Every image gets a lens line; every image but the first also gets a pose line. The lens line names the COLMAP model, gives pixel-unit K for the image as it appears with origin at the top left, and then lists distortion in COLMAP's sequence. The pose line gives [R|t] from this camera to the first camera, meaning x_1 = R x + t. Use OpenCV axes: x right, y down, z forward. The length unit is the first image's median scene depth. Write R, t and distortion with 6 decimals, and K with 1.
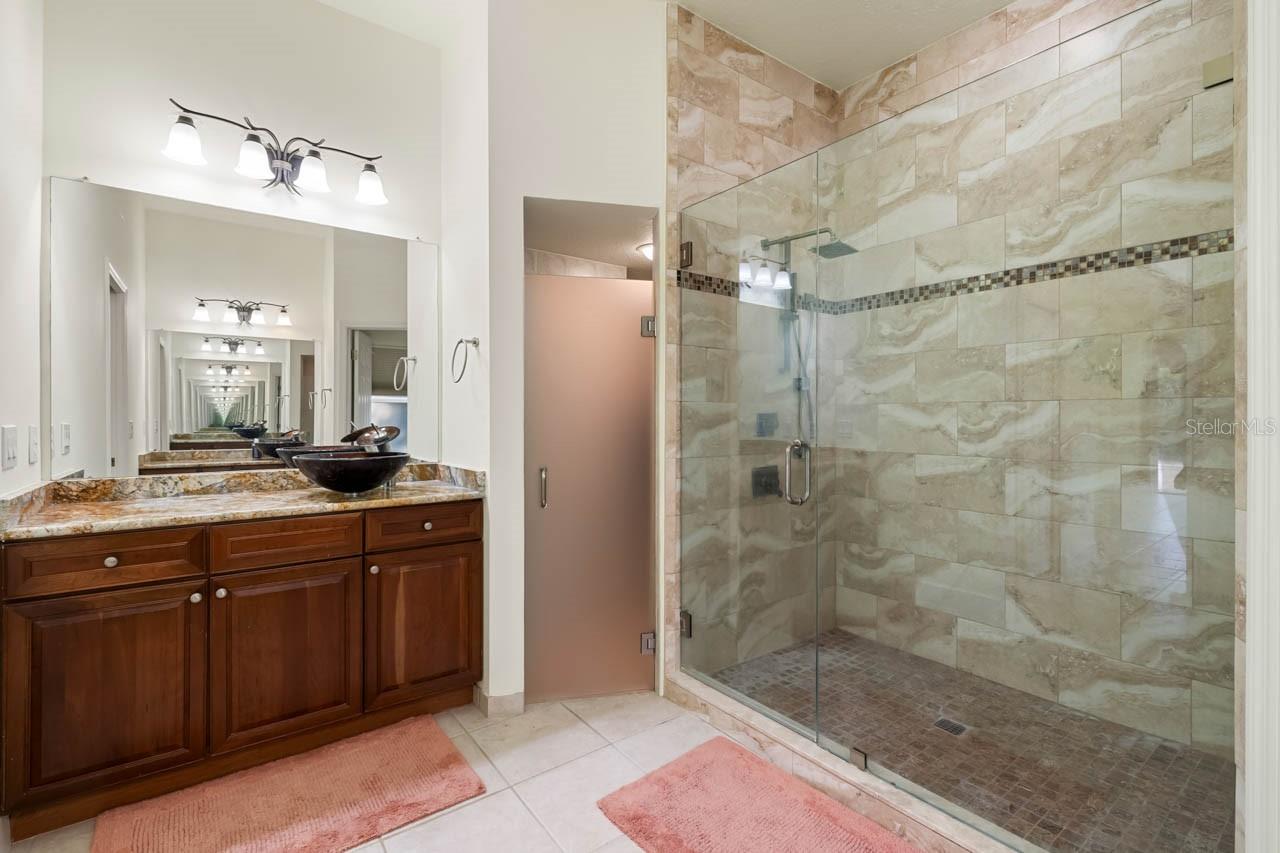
lens RADIAL K [[565.4, 0, 642.5], [0, 565.4, 418.0], [0, 0, 1]] dist [0.001285, -0.005670]
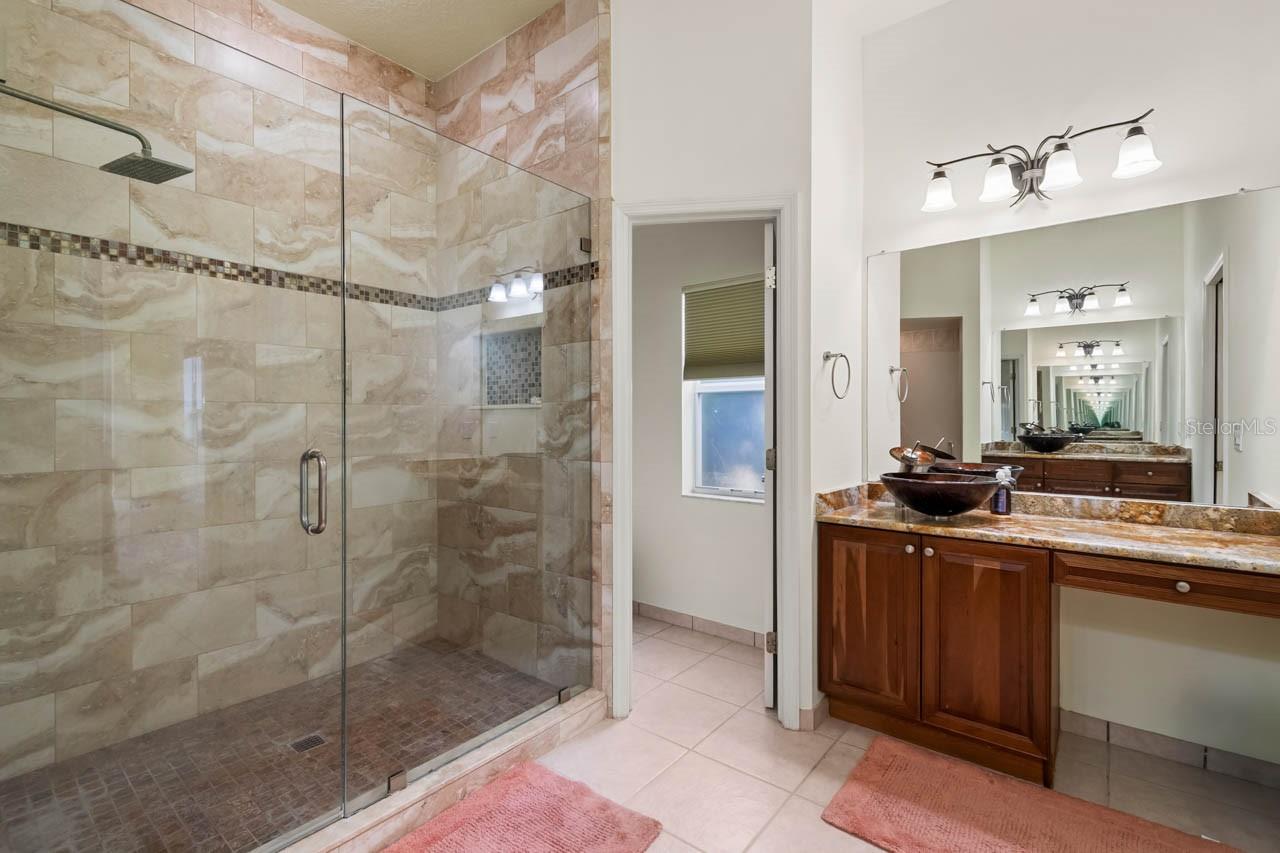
lens RADIAL K [[565.4, 0, 642.5], [0, 565.4, 418.0], [0, 0, 1]] dist [0.001285, -0.005670]
pose [[-0.241195, -0.000418, 0.970477, -0.445915], [0.001880, 0.999998, 0.000898, -0.002401], [-0.970475, 0.002041, -0.241194, 0.588043]]
